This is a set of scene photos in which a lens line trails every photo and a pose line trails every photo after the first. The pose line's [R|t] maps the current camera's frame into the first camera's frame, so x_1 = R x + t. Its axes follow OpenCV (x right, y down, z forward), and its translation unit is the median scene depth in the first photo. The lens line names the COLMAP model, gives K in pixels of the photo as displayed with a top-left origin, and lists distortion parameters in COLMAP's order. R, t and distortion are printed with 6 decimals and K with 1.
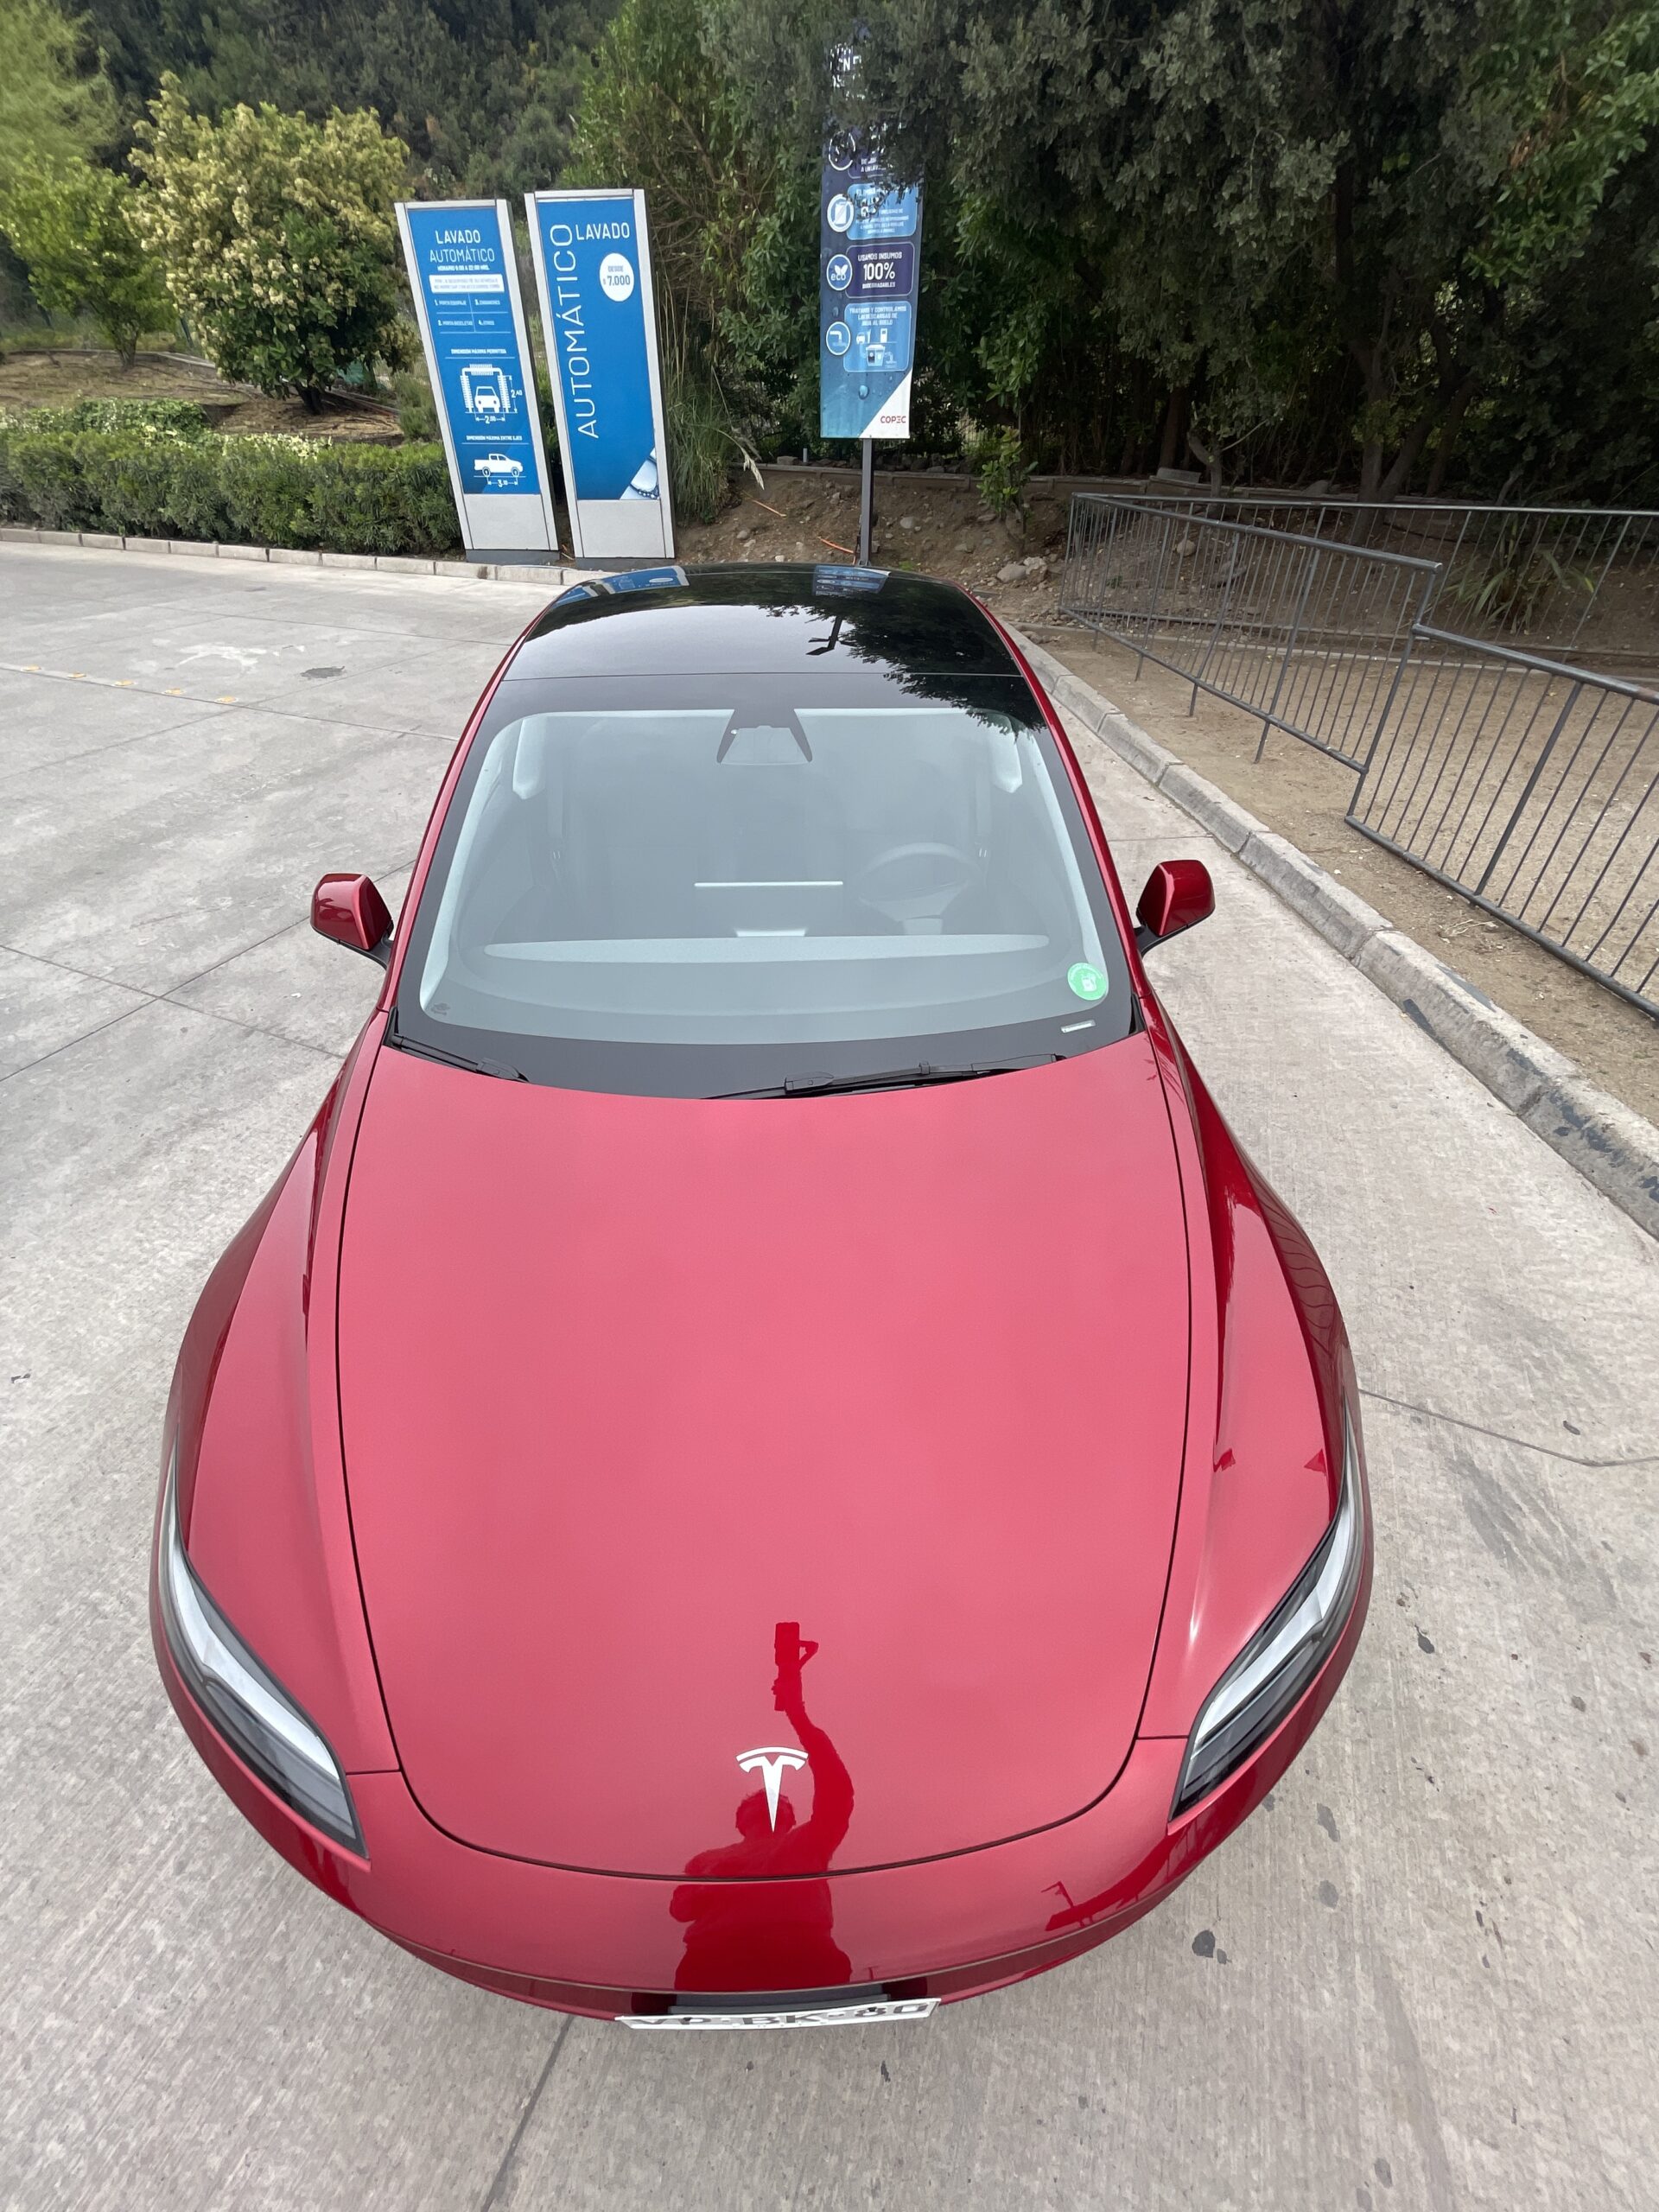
lens RADIAL K [[894.8, 0, 816.3], [0, 894.8, 1101.2], [0, 0, 1]] dist [0.001007, -0.000720]
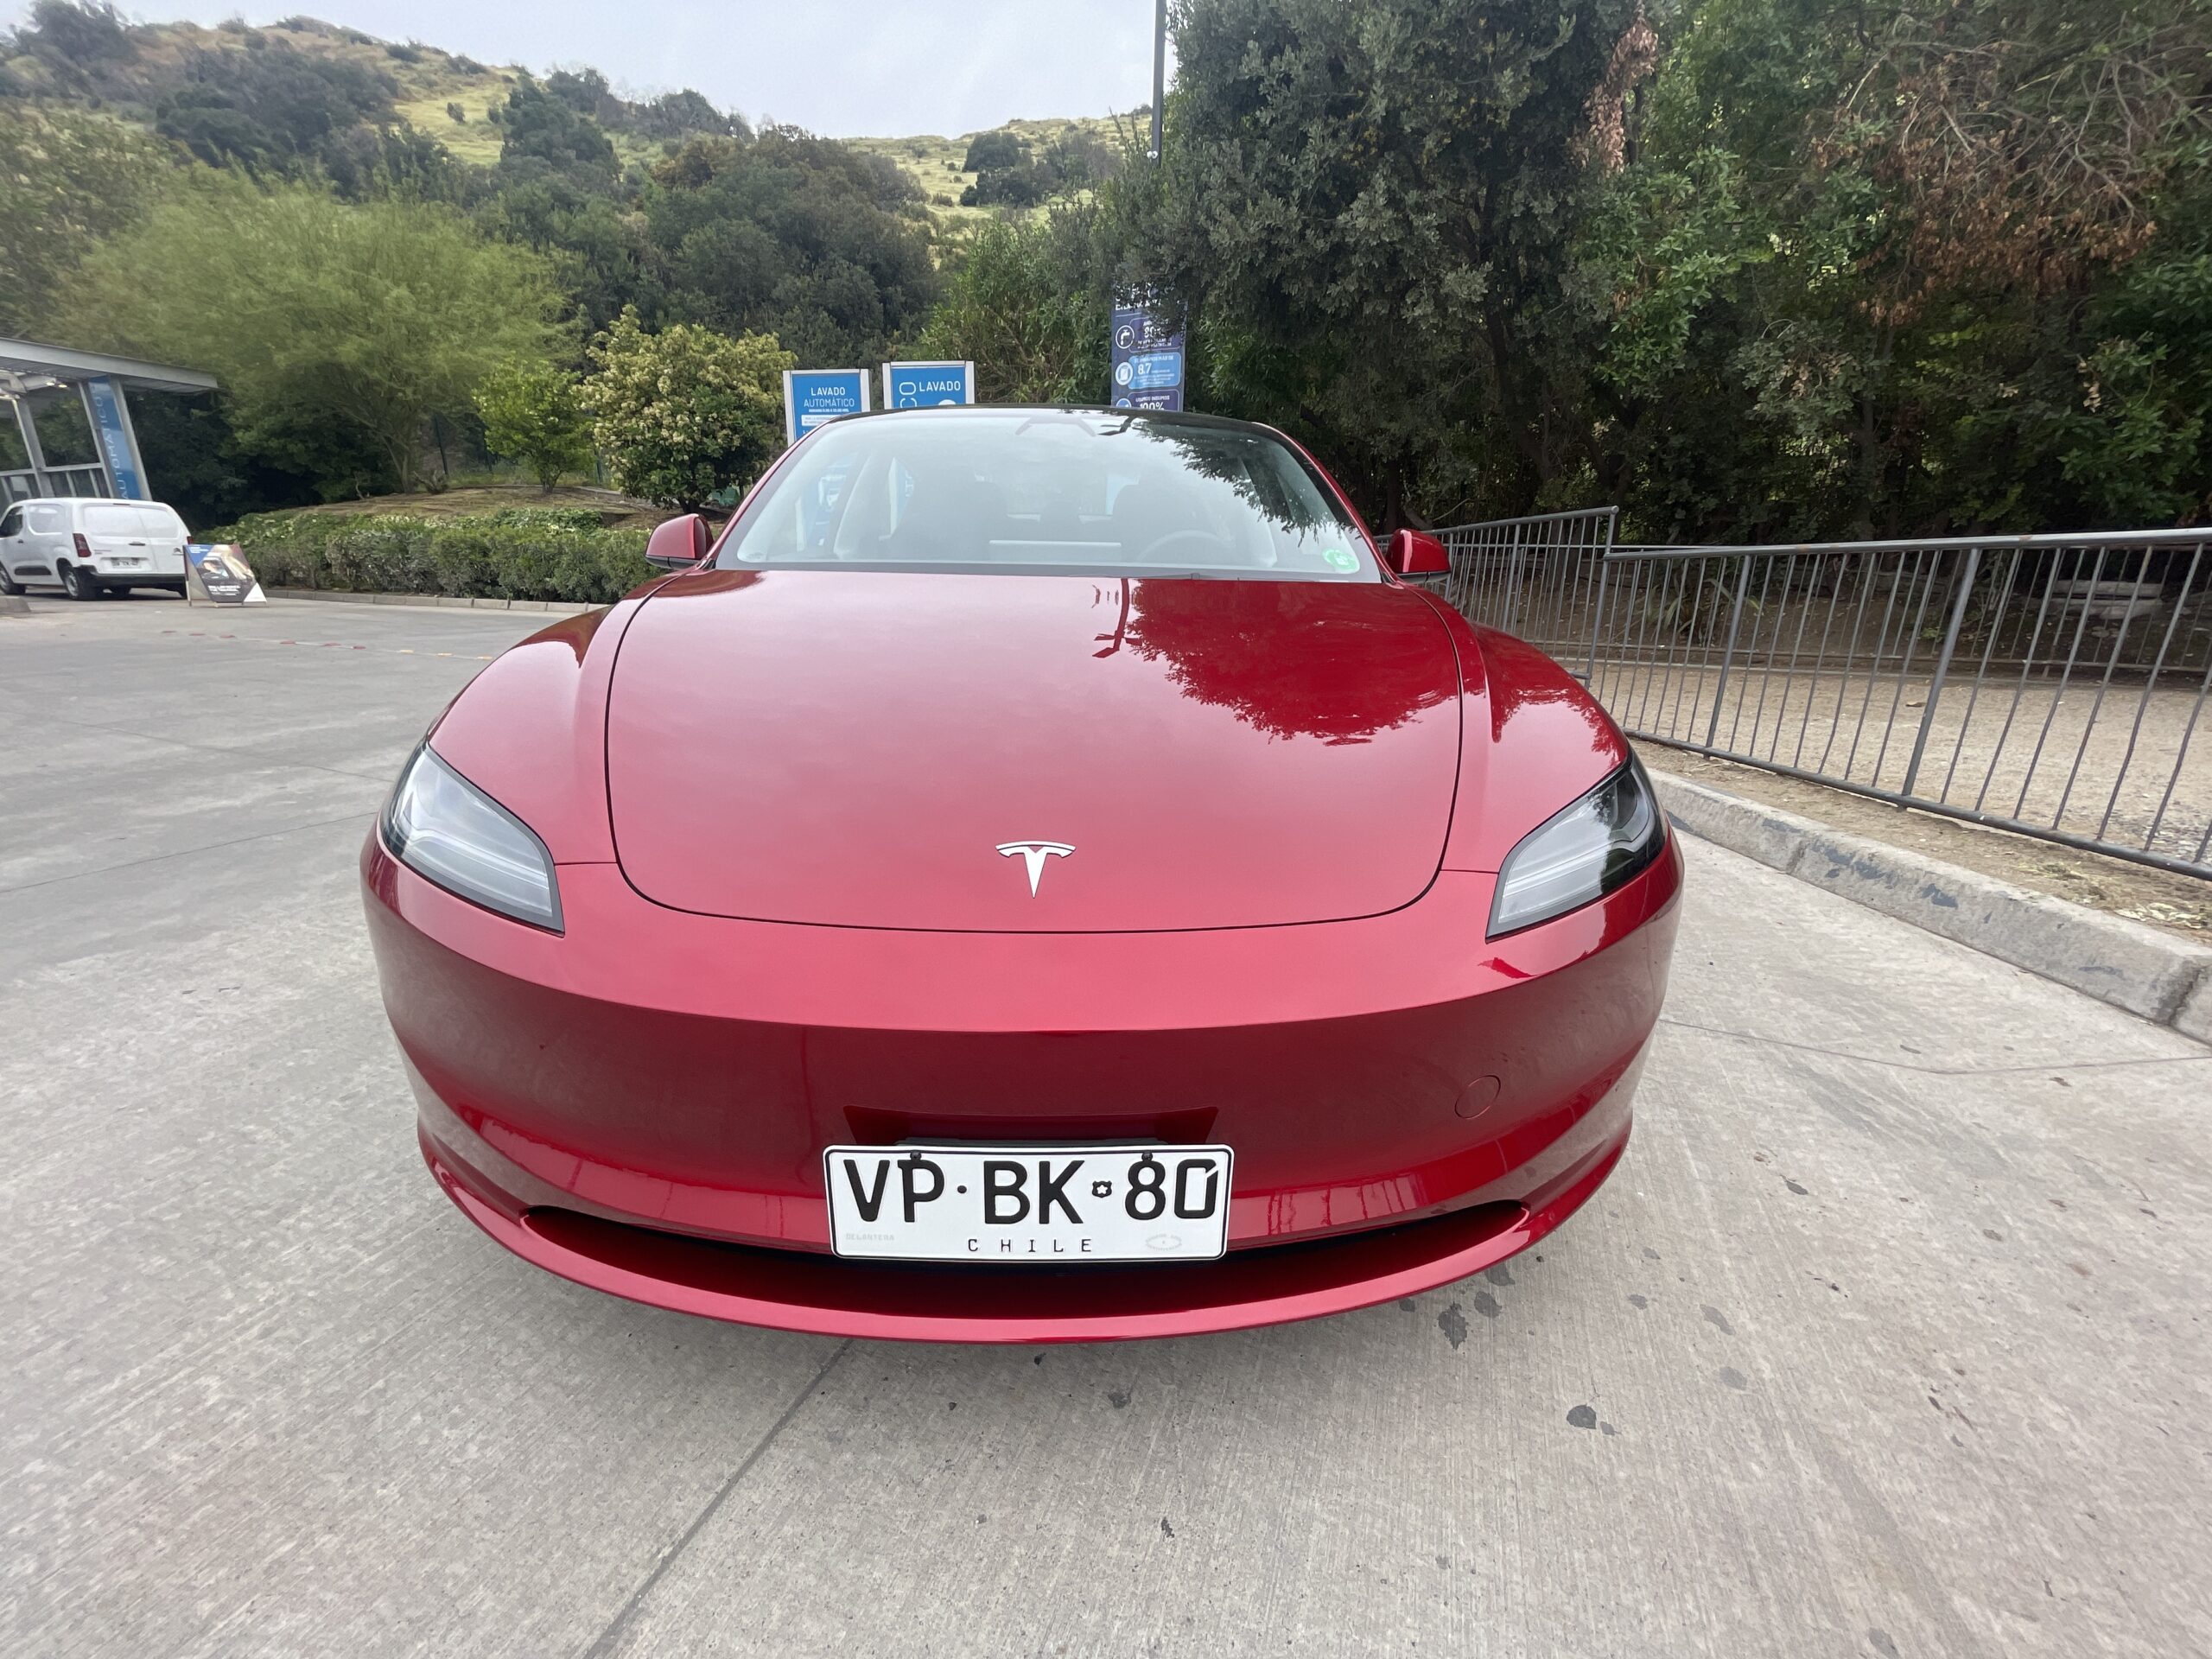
lens RADIAL K [[894.8, 0, 1098.4], [0, 894.8, 845.9], [0, 0, 1]] dist [0.001007, -0.000720]
pose [[0.999817, 0.018851, 0.003124, 0.003857], [-0.016480, 0.933454, -0.358318, 0.378799], [-0.009671, 0.358201, 0.933595, 0.056900]]
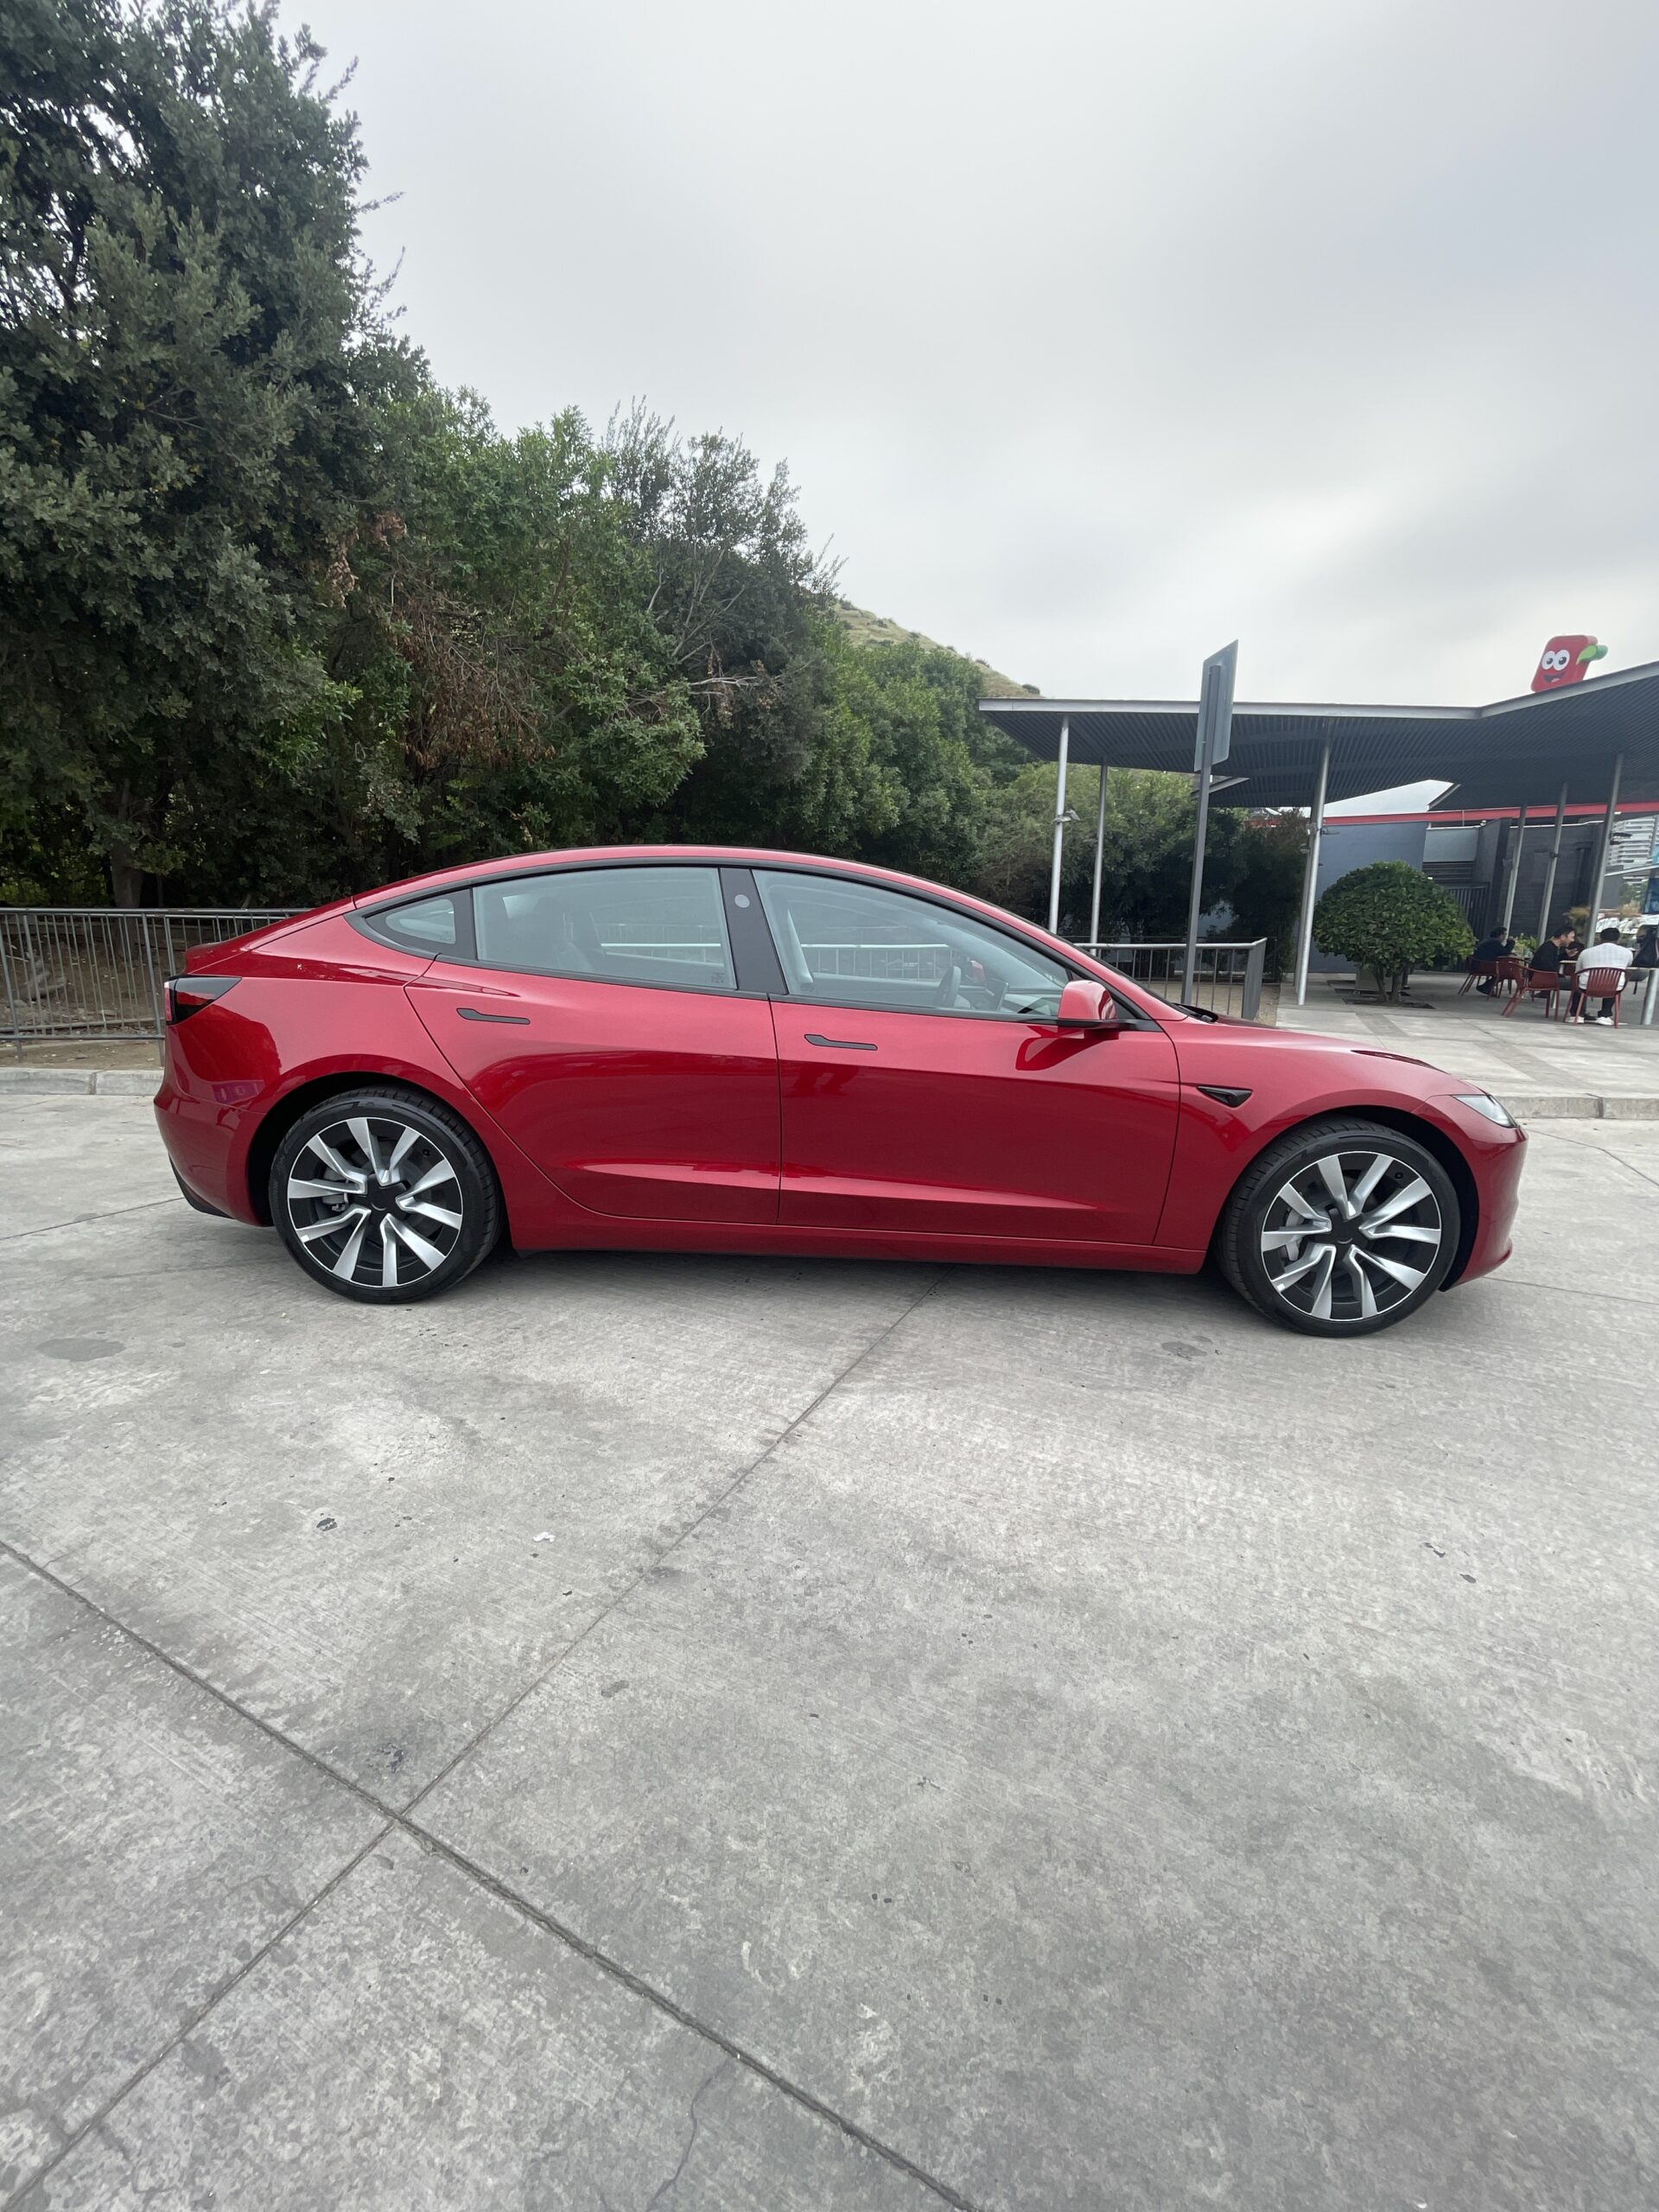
lens RADIAL K [[894.8, 0, 821.5], [0, 894.8, 1094.5], [0, 0, 1]] dist [0.001007, -0.000720]
pose [[0.046953, -0.177678, 0.982968, -1.270325], [0.602939, 0.789611, 0.113927, -0.343703], [-0.796404, 0.587321, 0.144204, 0.840017]]
